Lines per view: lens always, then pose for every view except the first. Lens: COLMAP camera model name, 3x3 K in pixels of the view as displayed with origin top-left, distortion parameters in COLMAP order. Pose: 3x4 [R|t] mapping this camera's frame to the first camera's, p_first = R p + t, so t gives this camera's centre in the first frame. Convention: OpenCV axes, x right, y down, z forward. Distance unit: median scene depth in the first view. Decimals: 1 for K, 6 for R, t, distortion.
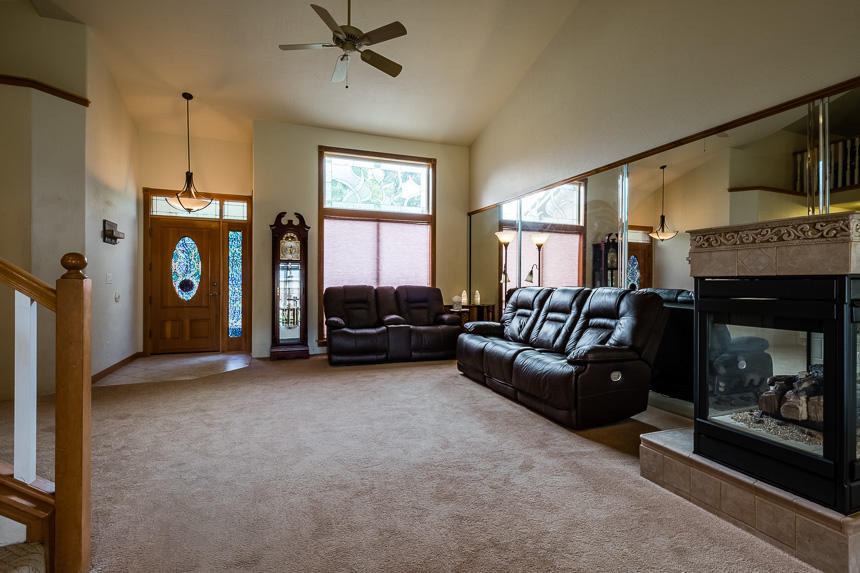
lens RADIAL K [[421.5, 0, 432.7], [0, 421.5, 281.7], [0, 0, 1]] dist [0.003488, -0.000801]
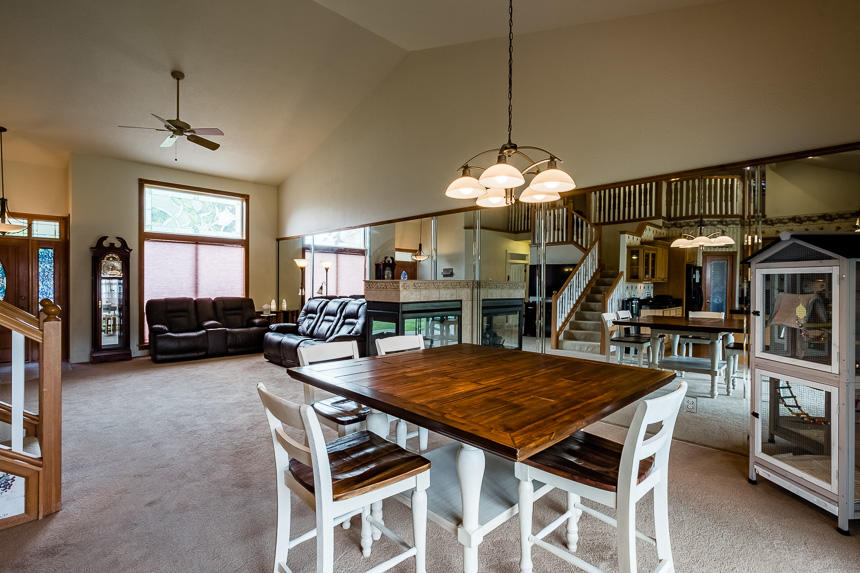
lens RADIAL K [[421.5, 0, 432.7], [0, 421.5, 281.7], [0, 0, 1]] dist [0.003488, -0.000801]
pose [[0.919421, -0.001410, 0.393272, 0.018934], [0.000829, 0.999998, 0.001646, -0.039659], [-0.393273, -0.001187, 0.919421, -0.421451]]
